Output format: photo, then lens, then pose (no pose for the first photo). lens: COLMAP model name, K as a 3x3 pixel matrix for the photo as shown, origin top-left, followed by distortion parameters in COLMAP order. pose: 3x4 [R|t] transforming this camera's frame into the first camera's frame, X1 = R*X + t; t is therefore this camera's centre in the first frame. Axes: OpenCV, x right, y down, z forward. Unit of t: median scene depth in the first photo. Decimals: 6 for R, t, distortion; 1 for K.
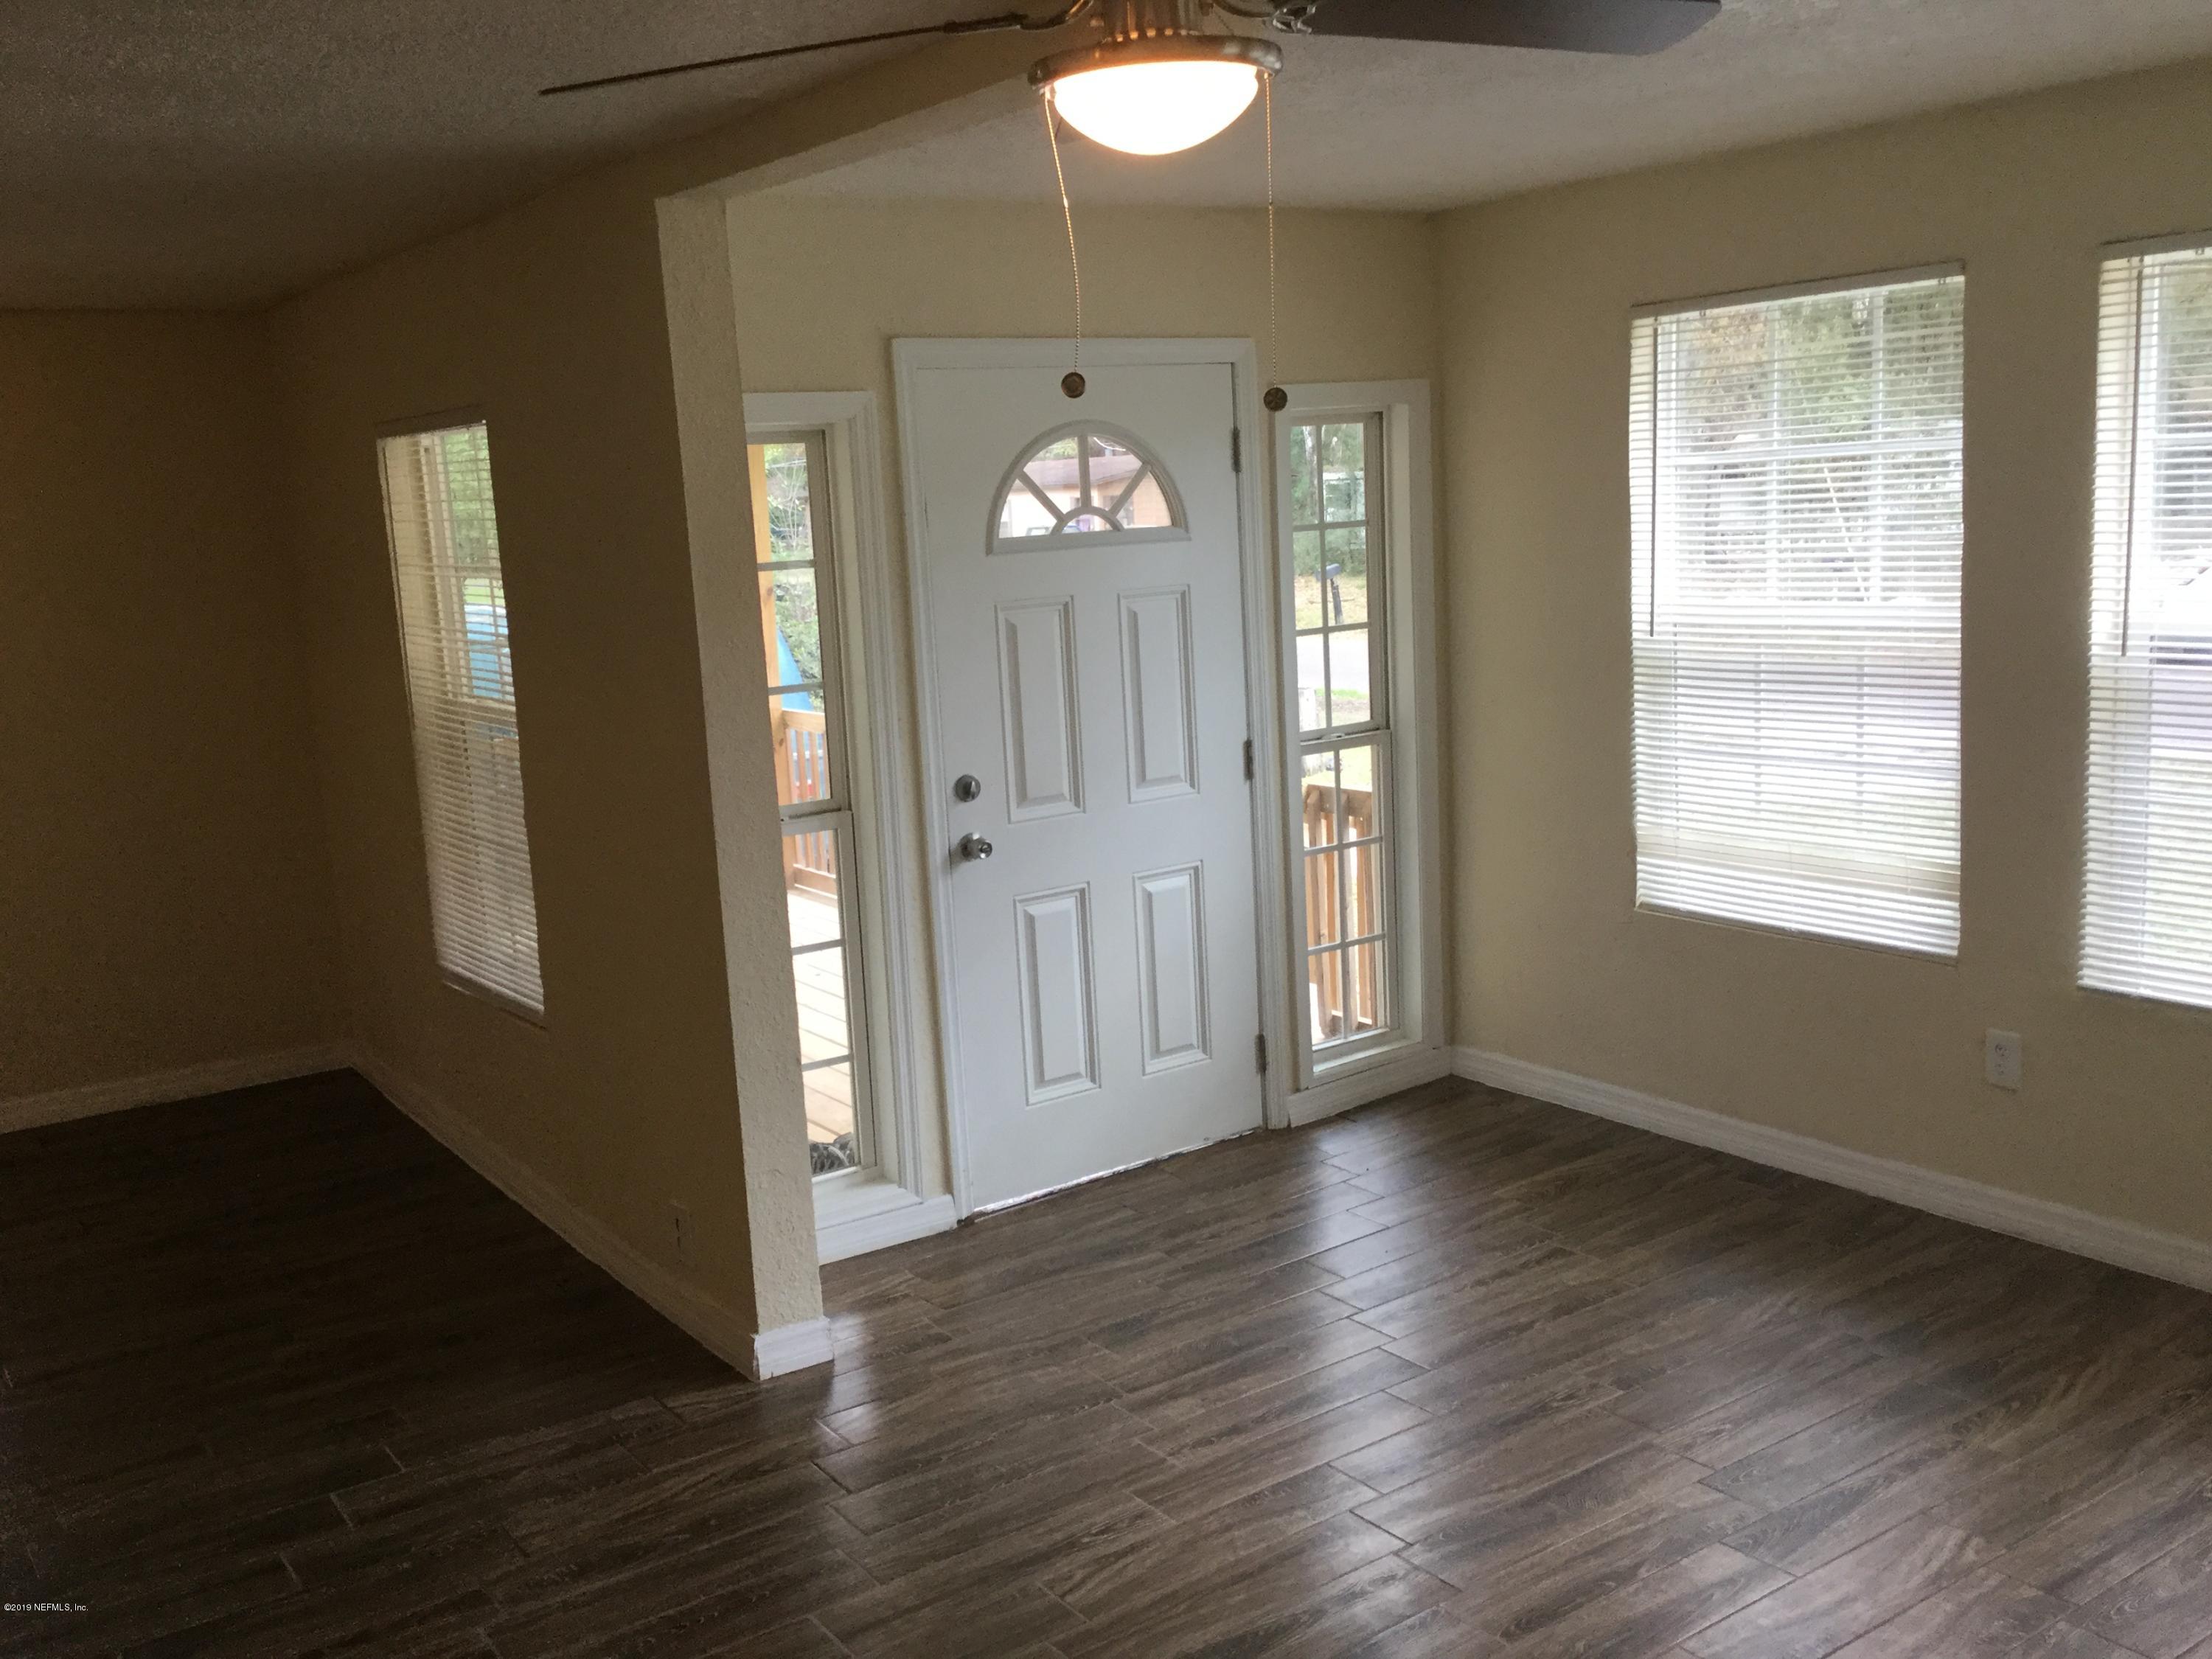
lens RADIAL K [[1993.3, 0, 1118.7], [0, 1993.3, 820.1], [0, 0, 1]] dist [0.113551, -0.157093]
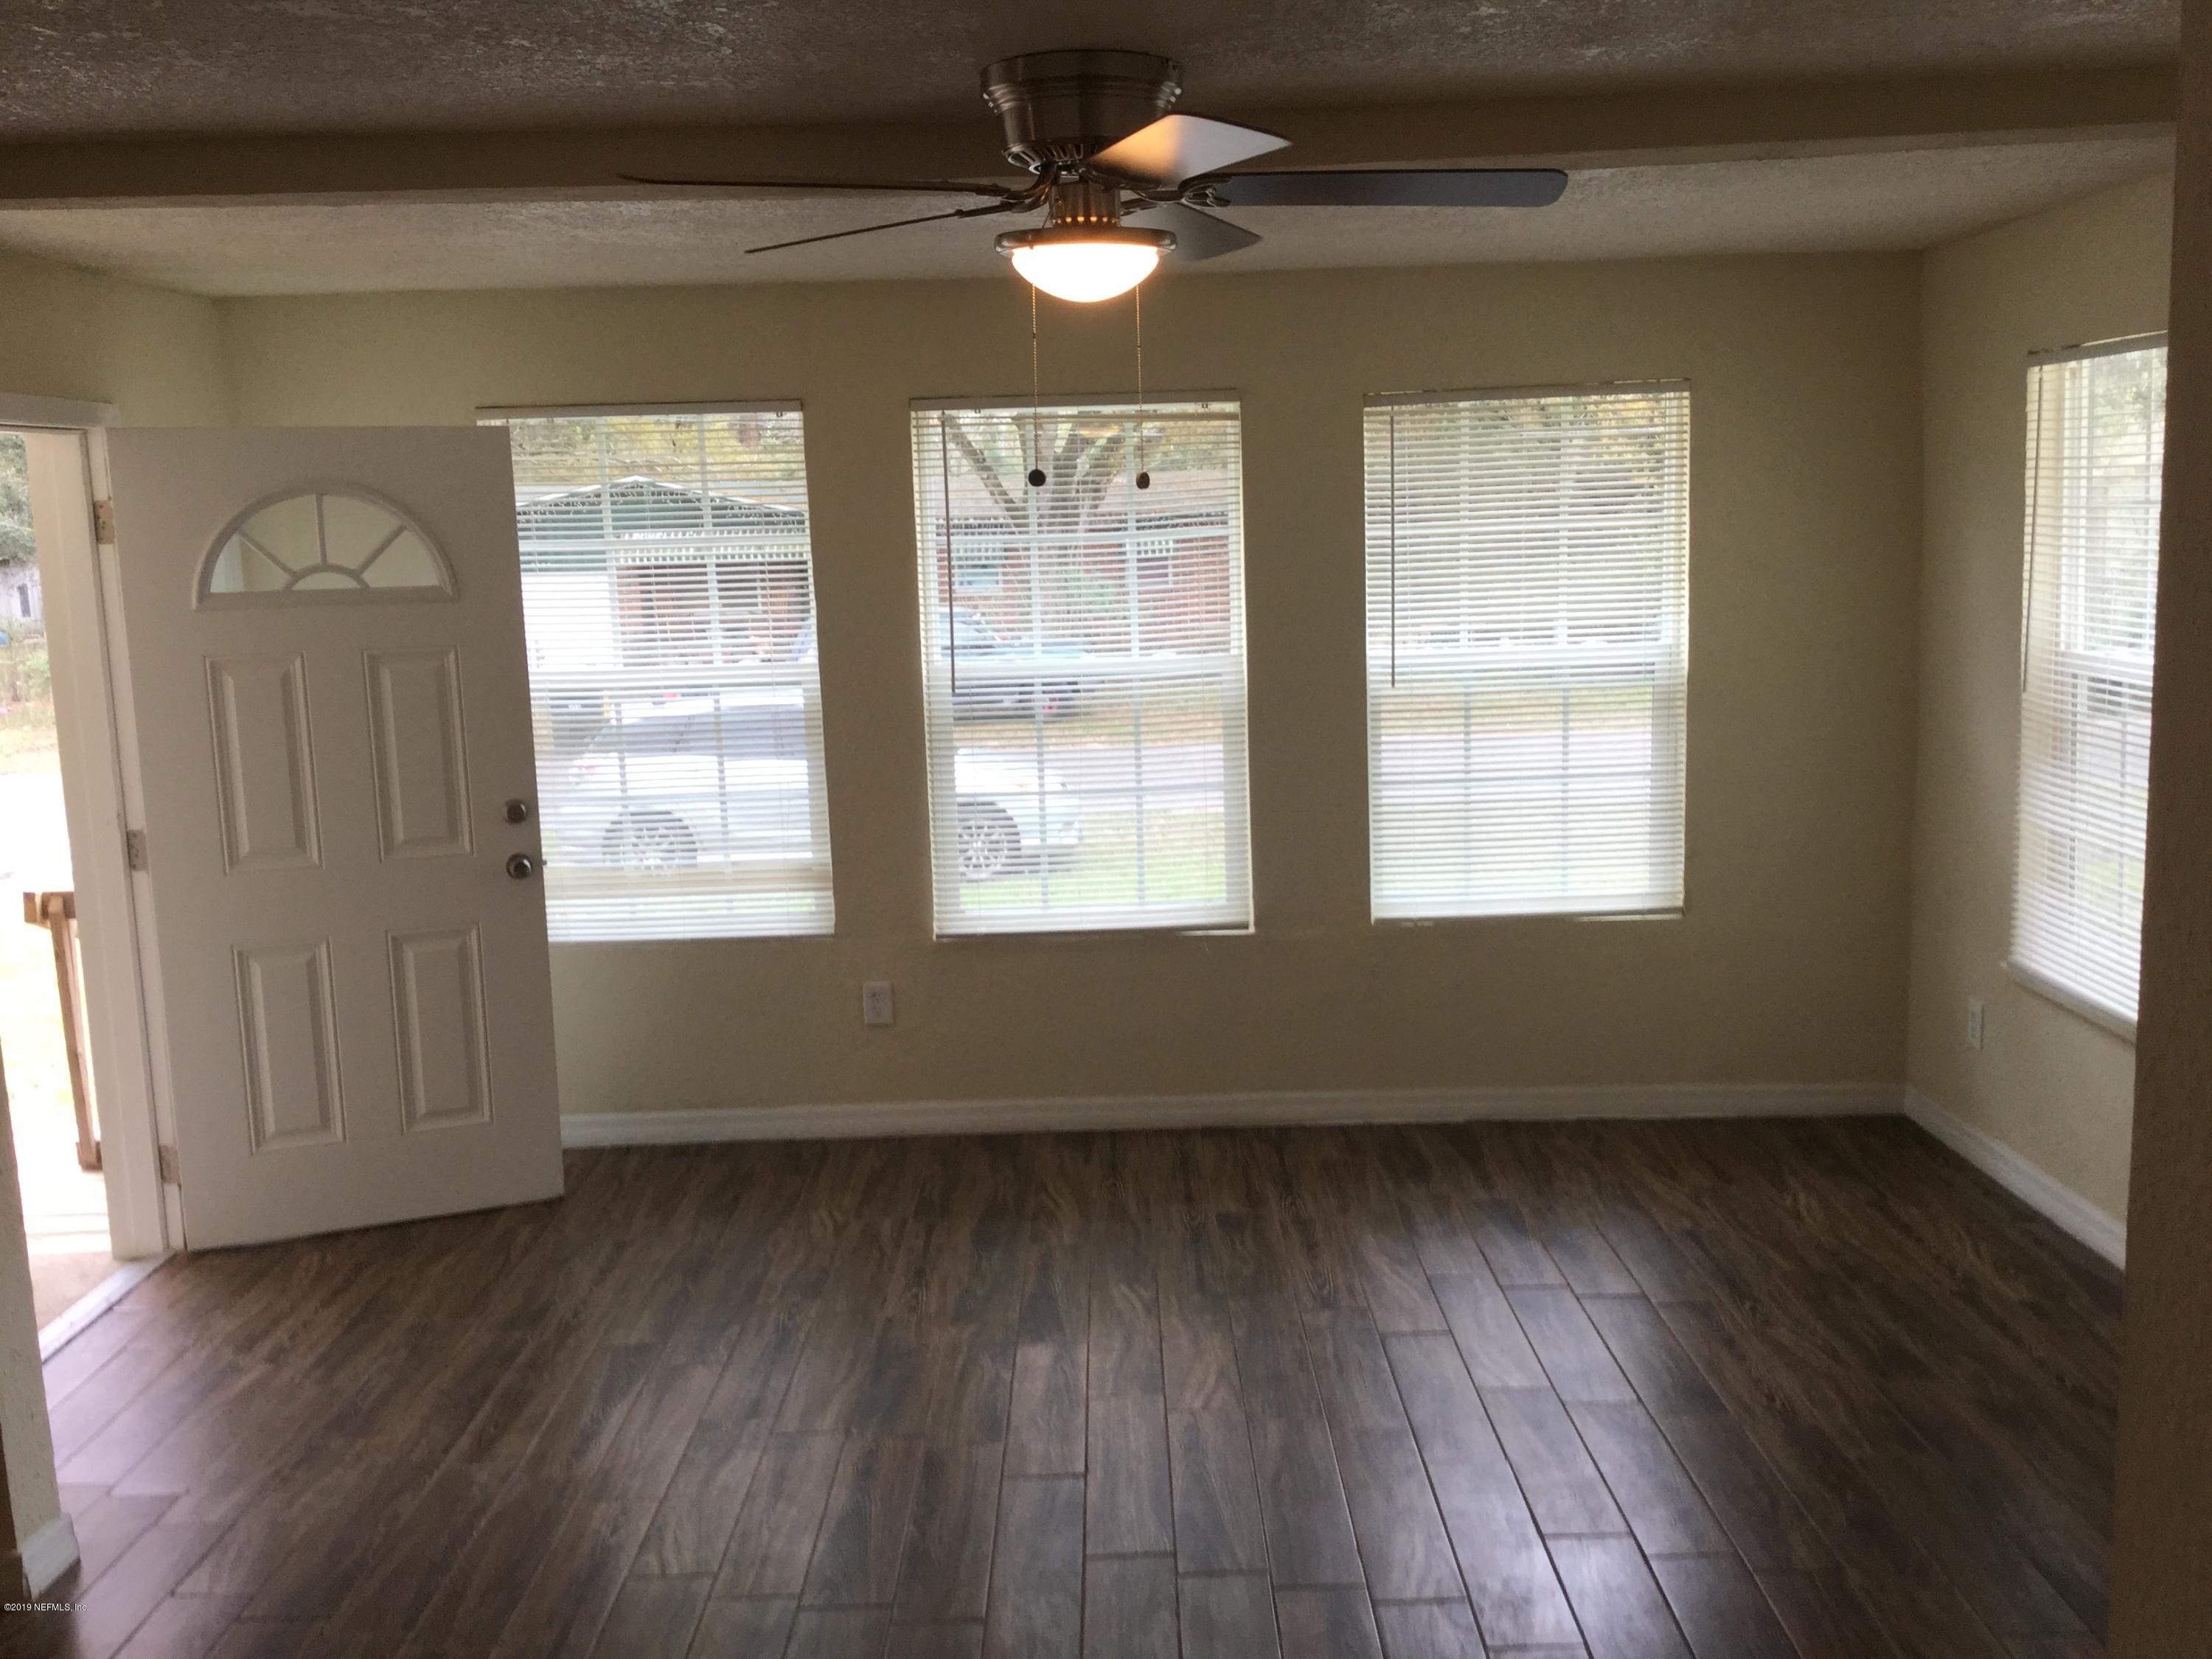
lens RADIAL K [[1993.3, 0, 1118.7], [0, 1993.3, 820.1], [0, 0, 1]] dist [0.113551, -0.157093]
pose [[0.572855, -0.081797, 0.815565, -0.590918], [0.129334, 0.991564, 0.008603, 0.009102], [-0.809388, 0.100552, 0.578602, 0.121406]]
